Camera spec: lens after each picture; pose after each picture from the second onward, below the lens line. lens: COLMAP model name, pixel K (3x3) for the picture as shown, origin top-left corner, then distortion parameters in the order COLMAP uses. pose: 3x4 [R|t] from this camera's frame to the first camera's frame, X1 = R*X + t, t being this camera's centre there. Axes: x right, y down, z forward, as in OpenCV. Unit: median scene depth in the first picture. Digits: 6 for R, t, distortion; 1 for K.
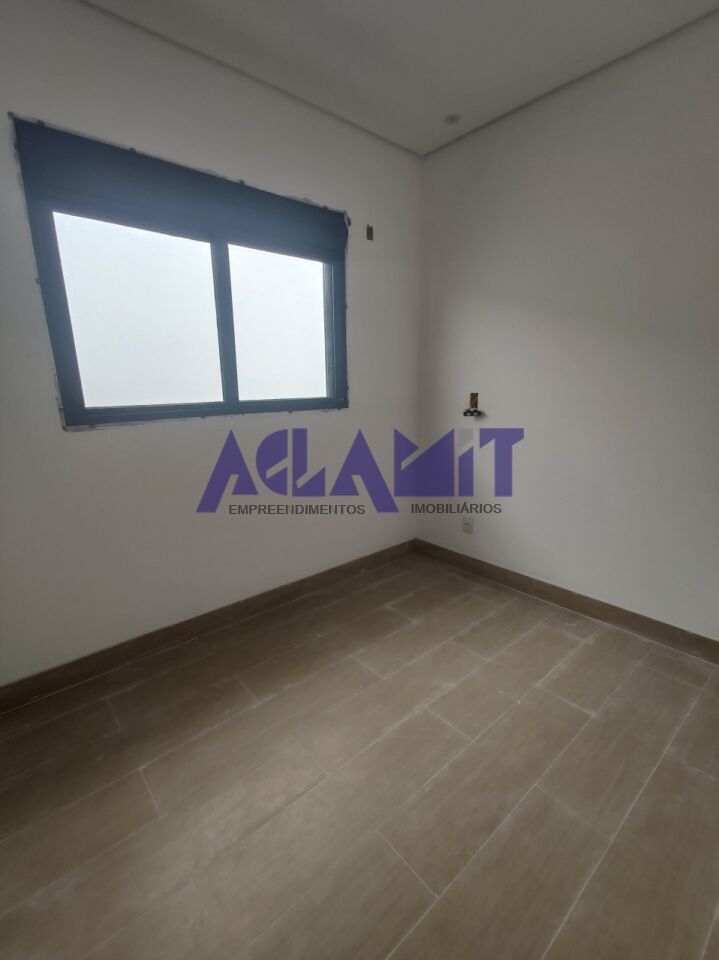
lens RADIAL K [[439.3, 0, 359.5], [0, 439.3, 480.0], [0, 0, 1]] dist [-0.001949, 0.011952]
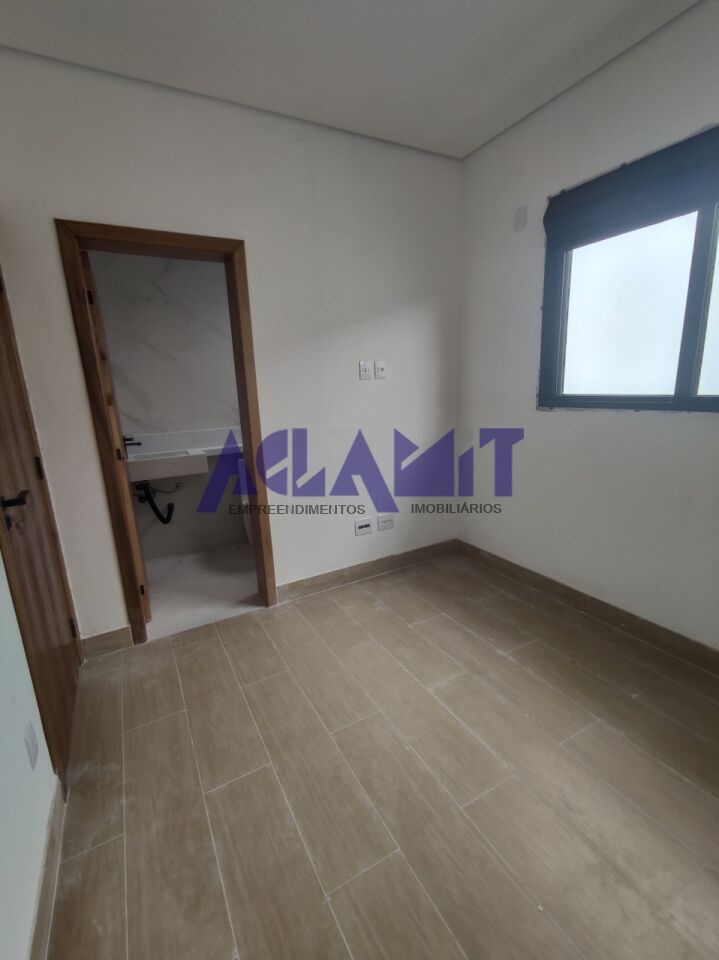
lens RADIAL K [[439.3, 0, 359.5], [0, 439.3, 480.0], [0, 0, 1]] dist [-0.001949, 0.011952]
pose [[-0.211120, 0.238422, -0.947936, 0.903156], [-0.183132, 0.942974, 0.277960, -0.195412], [0.960152, 0.232281, -0.155418, 0.749729]]
